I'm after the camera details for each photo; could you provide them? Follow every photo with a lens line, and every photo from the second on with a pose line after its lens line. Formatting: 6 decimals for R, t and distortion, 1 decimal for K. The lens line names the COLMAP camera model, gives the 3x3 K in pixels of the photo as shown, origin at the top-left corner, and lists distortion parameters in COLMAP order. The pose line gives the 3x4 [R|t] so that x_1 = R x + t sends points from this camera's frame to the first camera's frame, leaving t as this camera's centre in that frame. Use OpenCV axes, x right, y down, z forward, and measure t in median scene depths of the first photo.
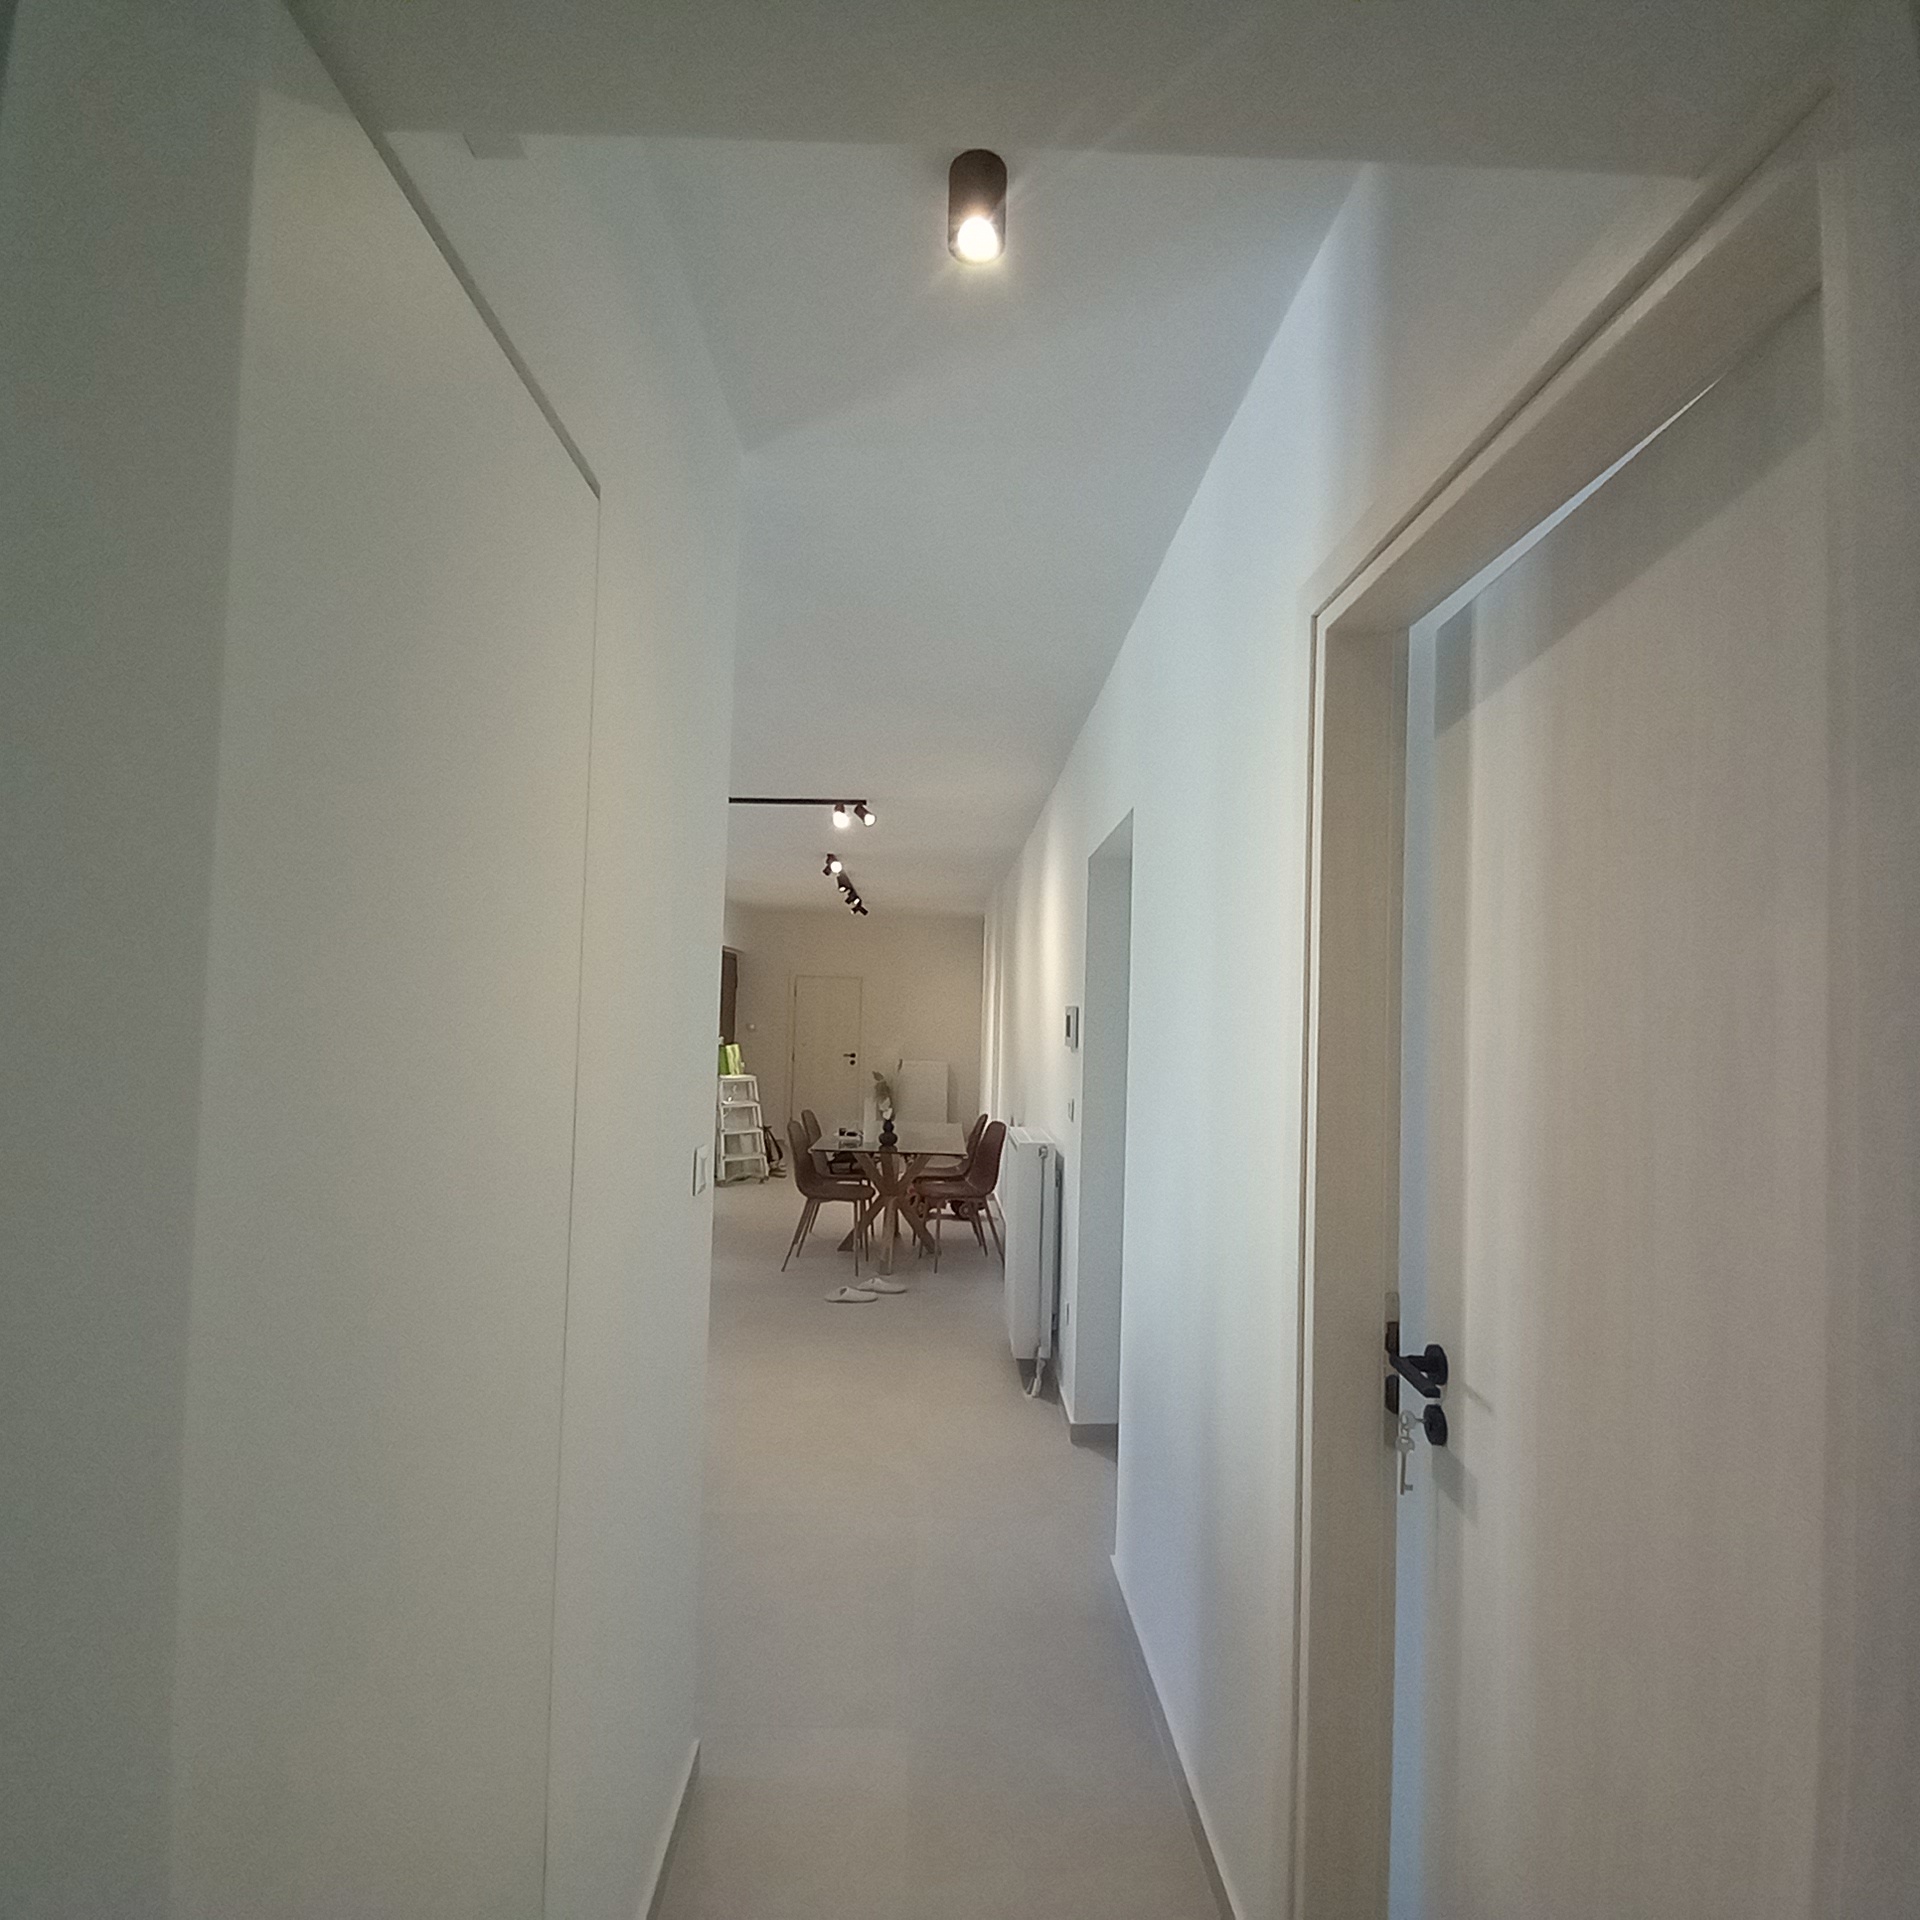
lens RADIAL K [[1005.5, 0, 944.1], [0, 1005.5, 988.1], [0, 0, 1]] dist [0.022123, -0.020183]
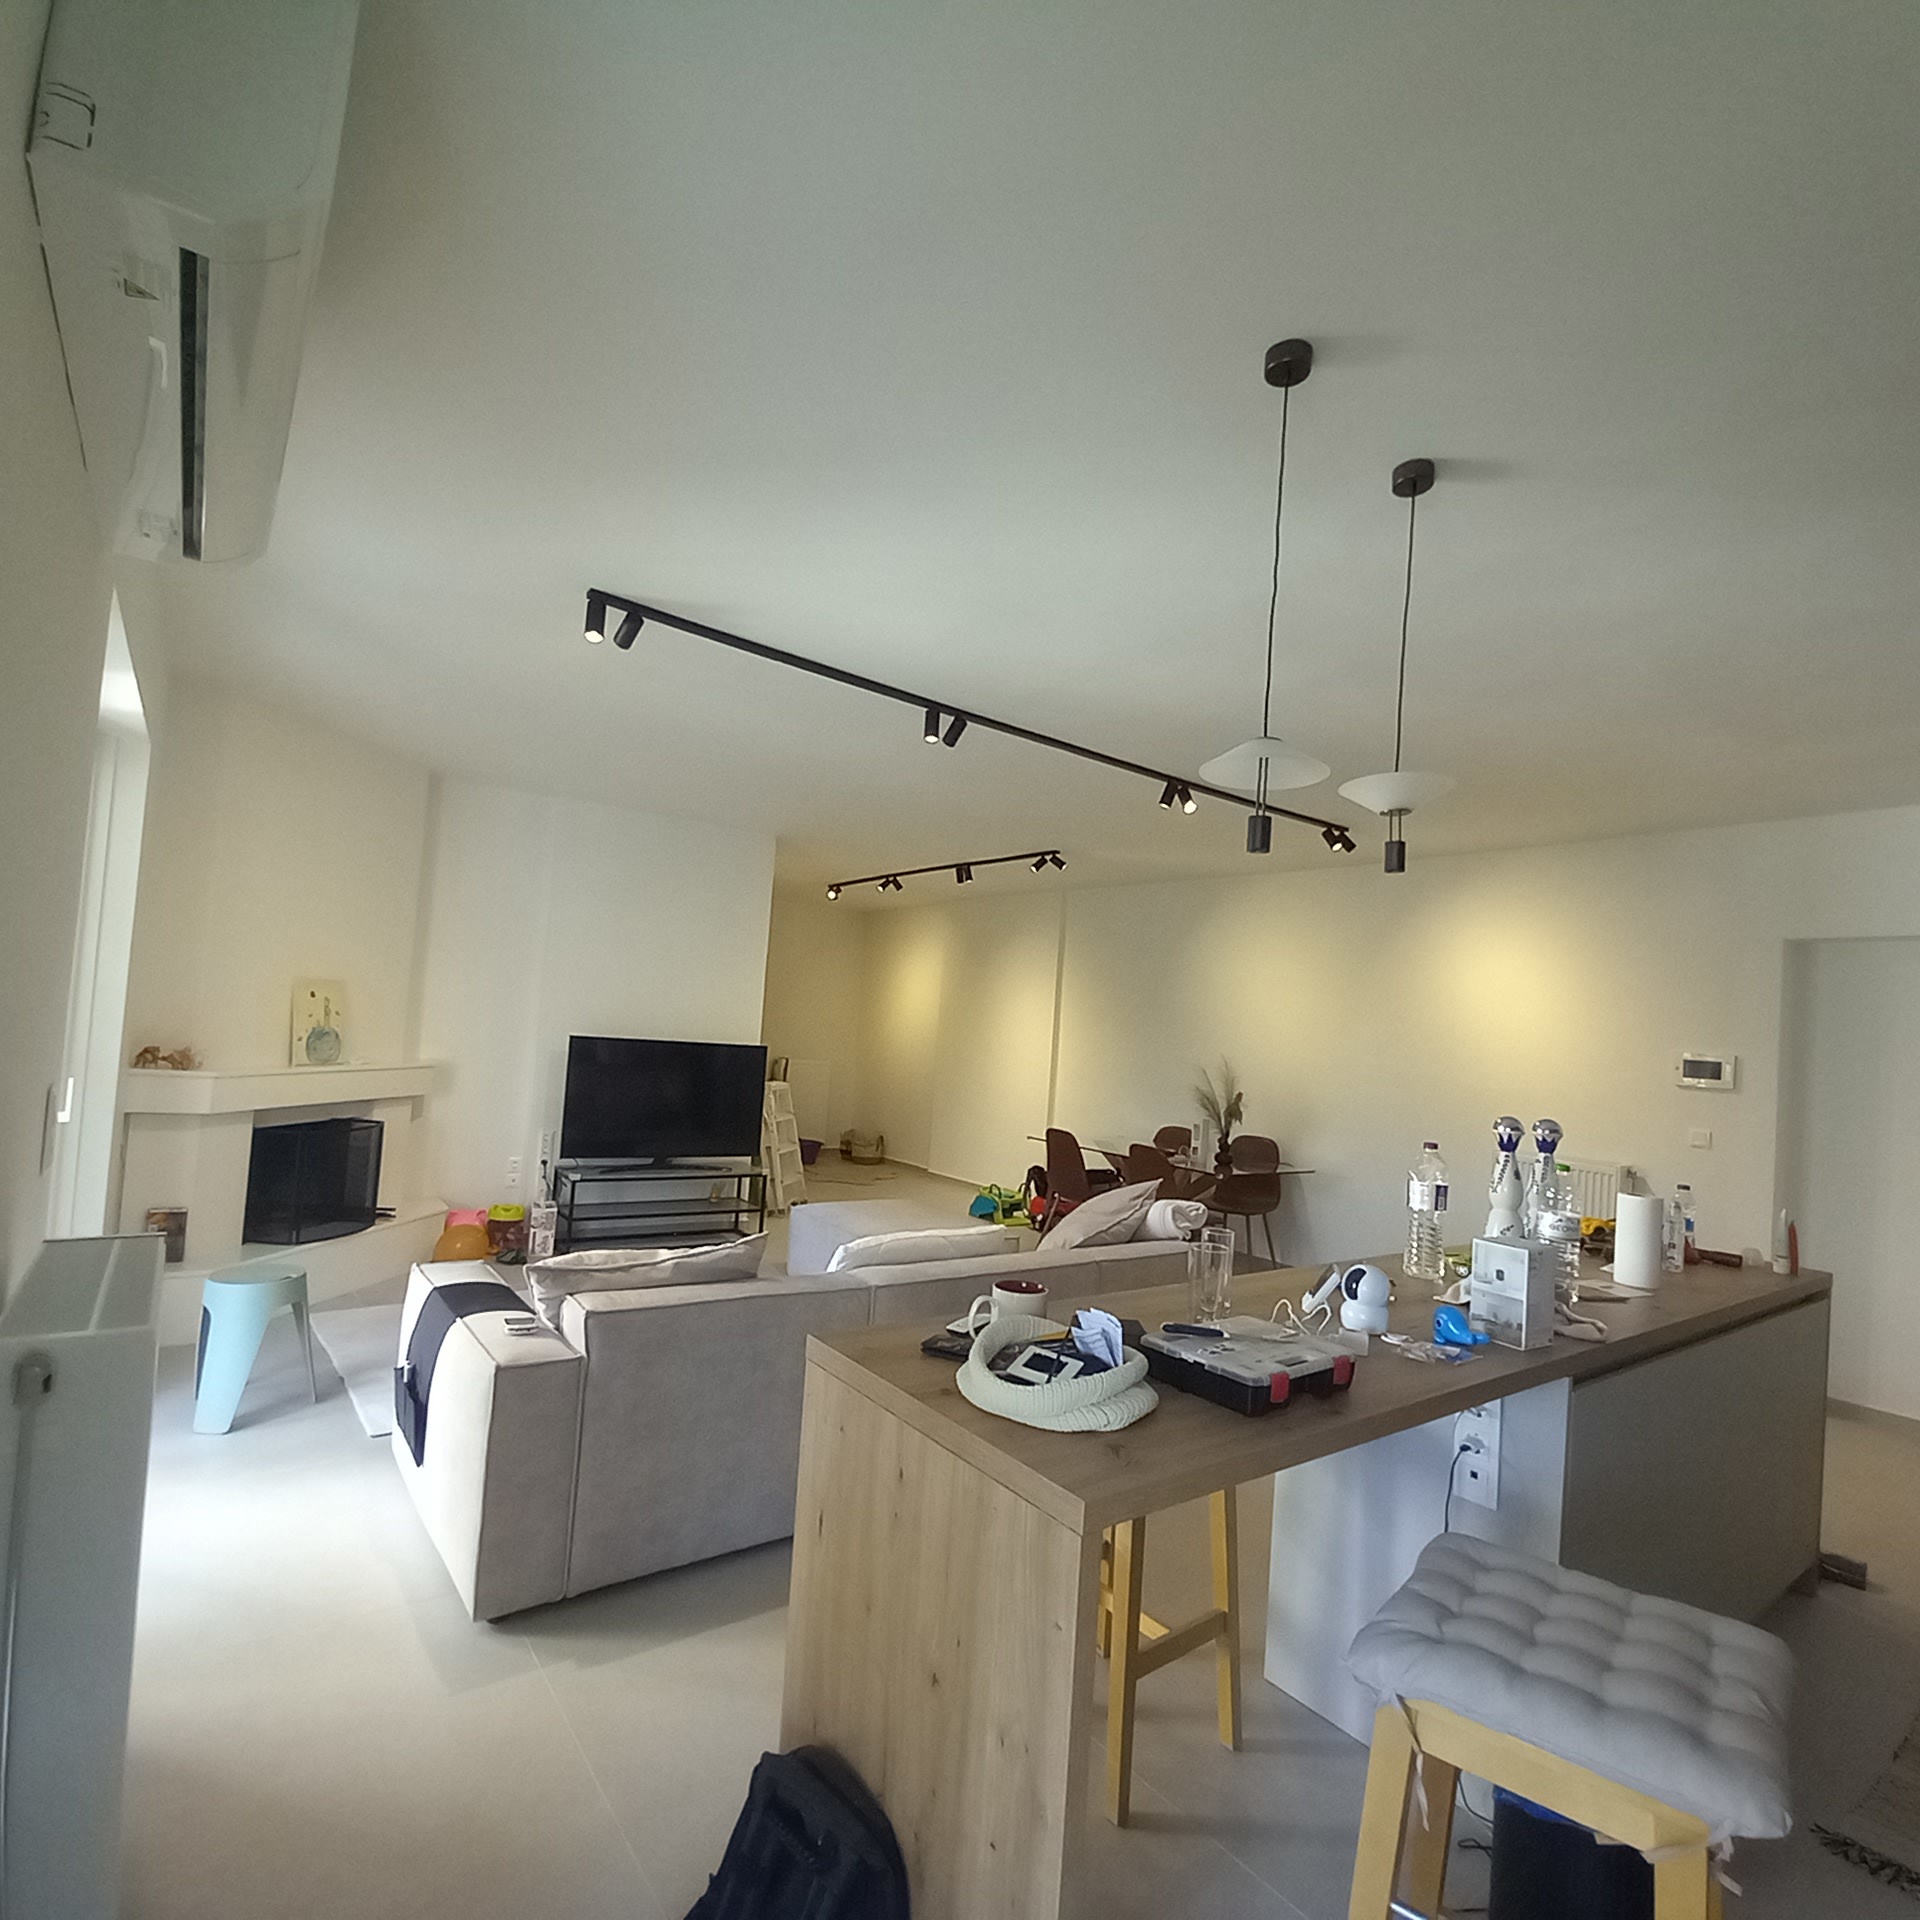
lens RADIAL K [[1008.8, 0, 957.3], [0, 1008.8, 991.1], [0, 0, 1]] dist [-0.001078, 0.000330]
pose [[0.805185, 0.049901, 0.590920, -0.800595], [-0.063693, 0.997966, 0.002514, -0.000587], [-0.589593, -0.039662, 0.806726, 0.334007]]
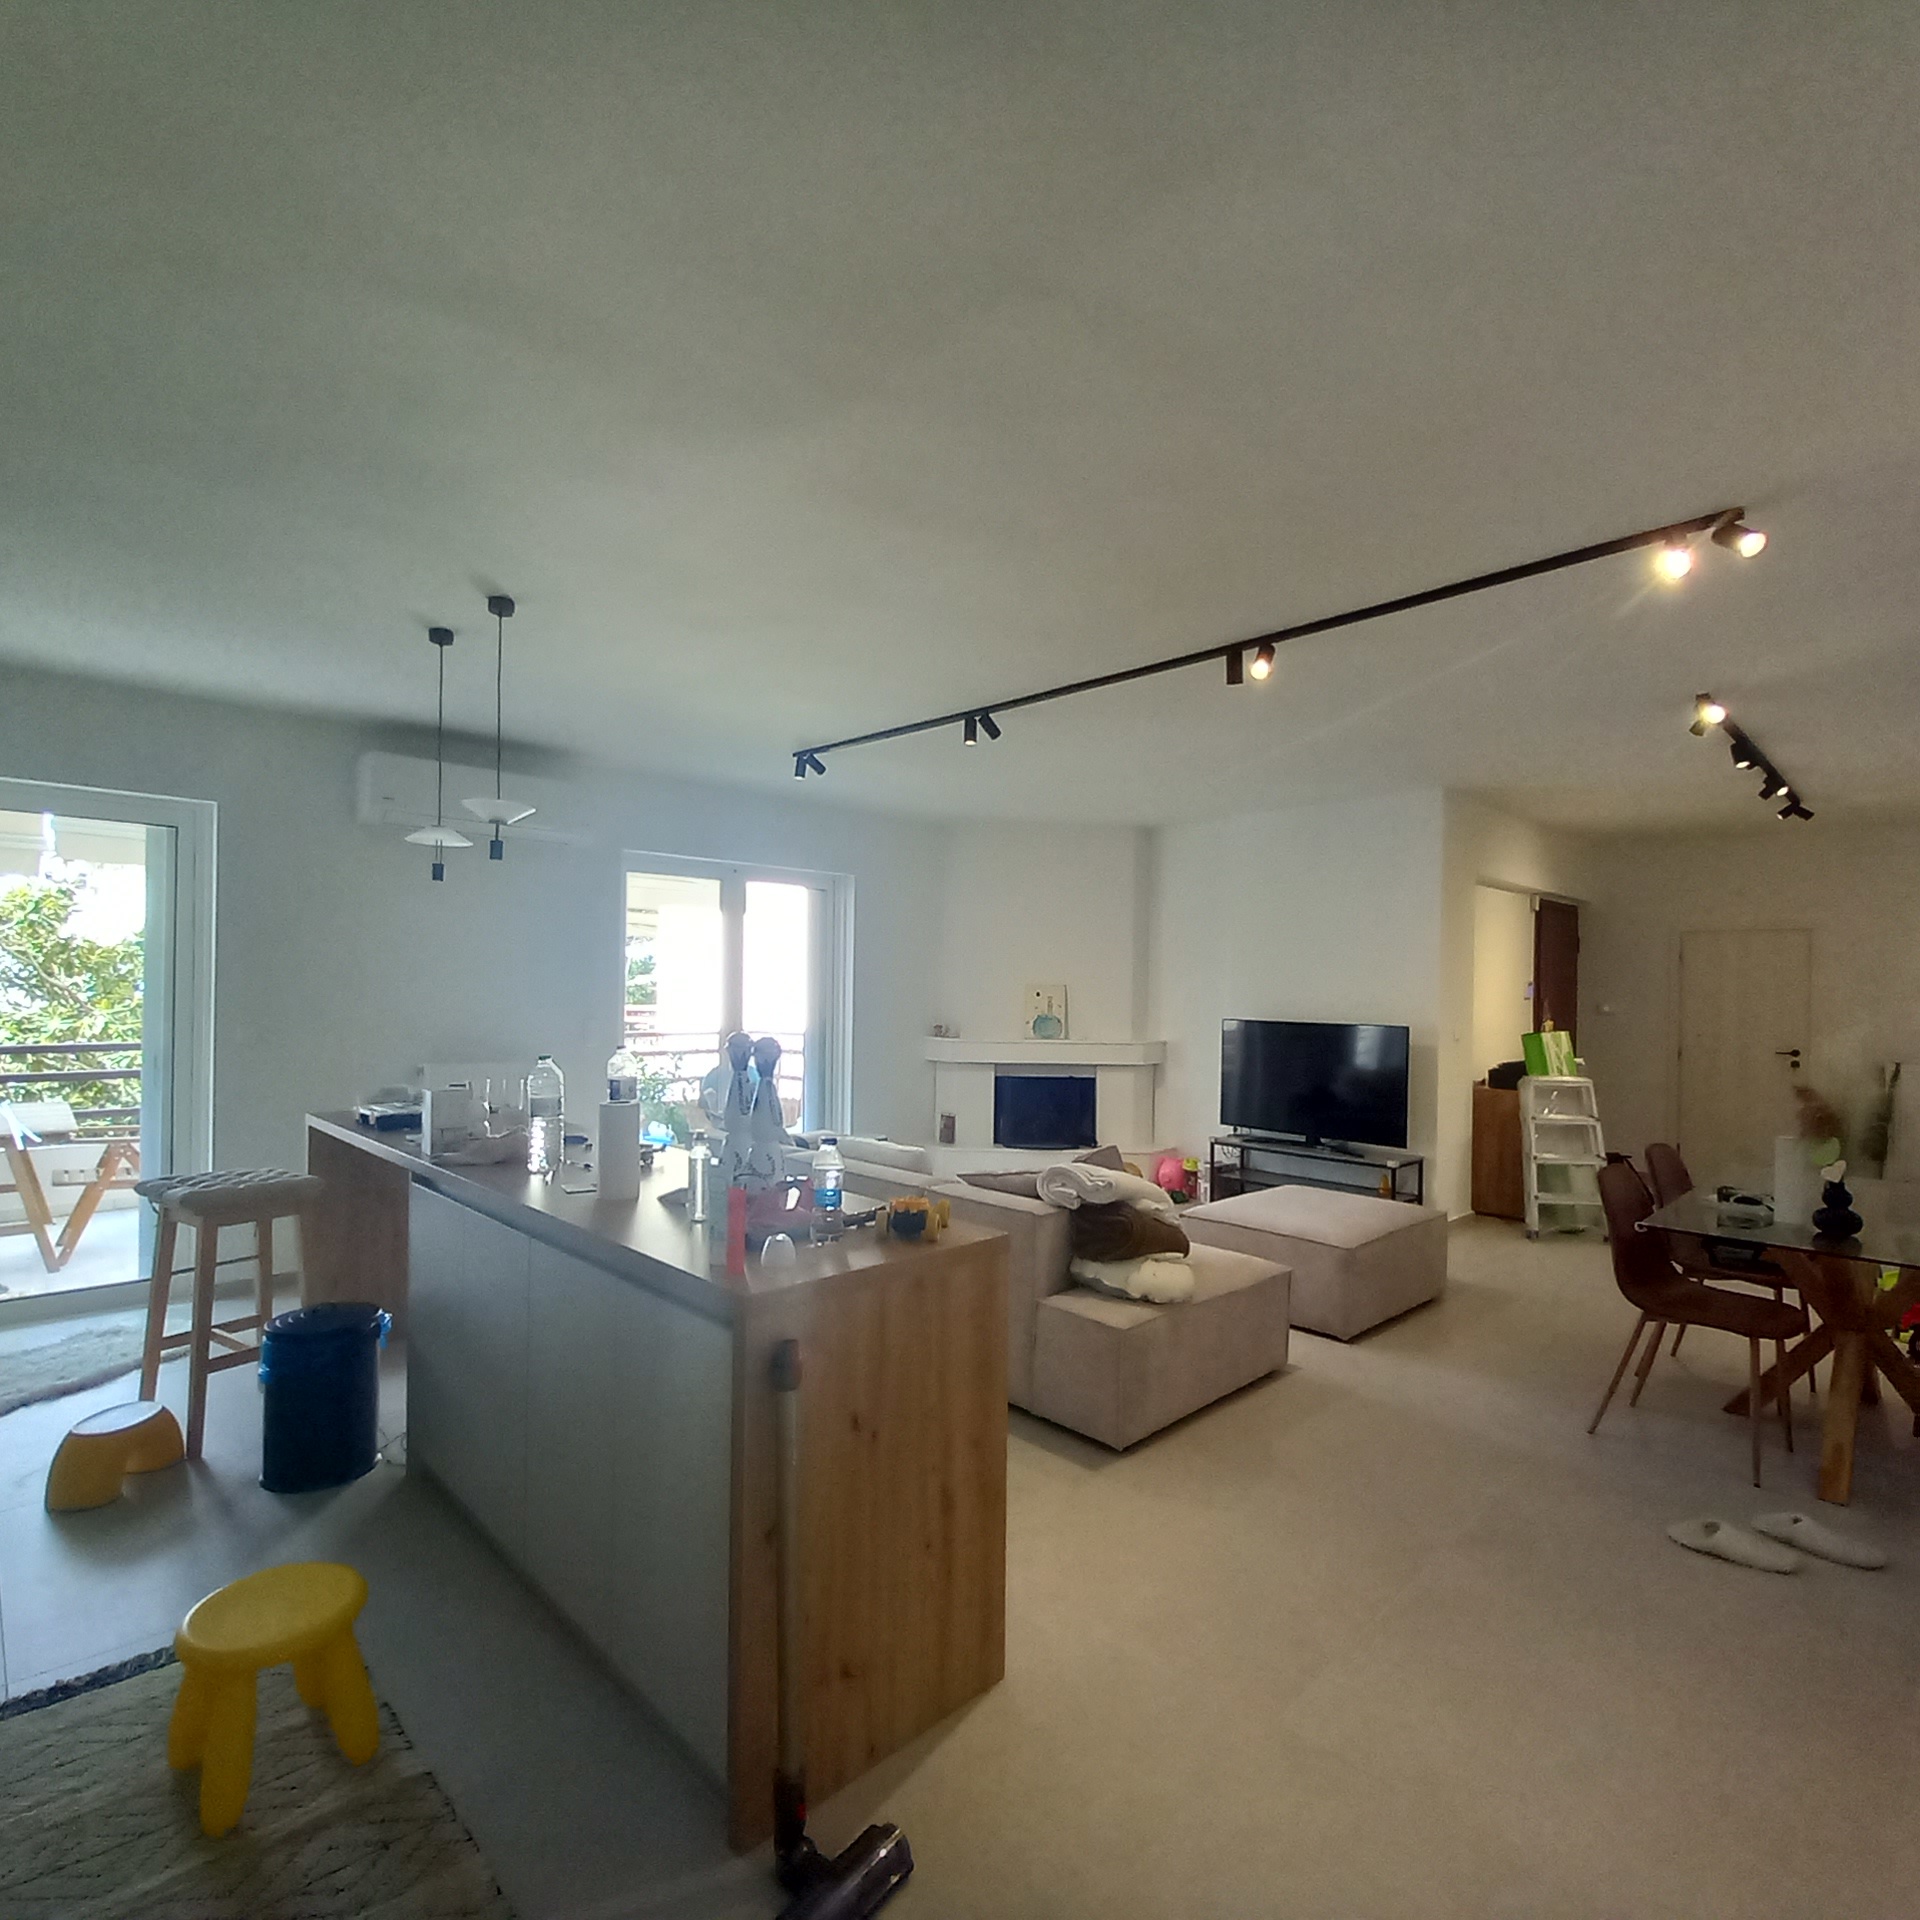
lens RADIAL K [[1005.5, 0, 944.1], [0, 1005.5, 988.1], [0, 0, 1]] dist [0.022123, -0.020183]
pose [[0.687945, -0.018683, -0.725522, 0.003622], [0.025861, 0.999665, -0.001220, 0.024366], [0.725302, -0.017924, 0.688197, 0.329568]]
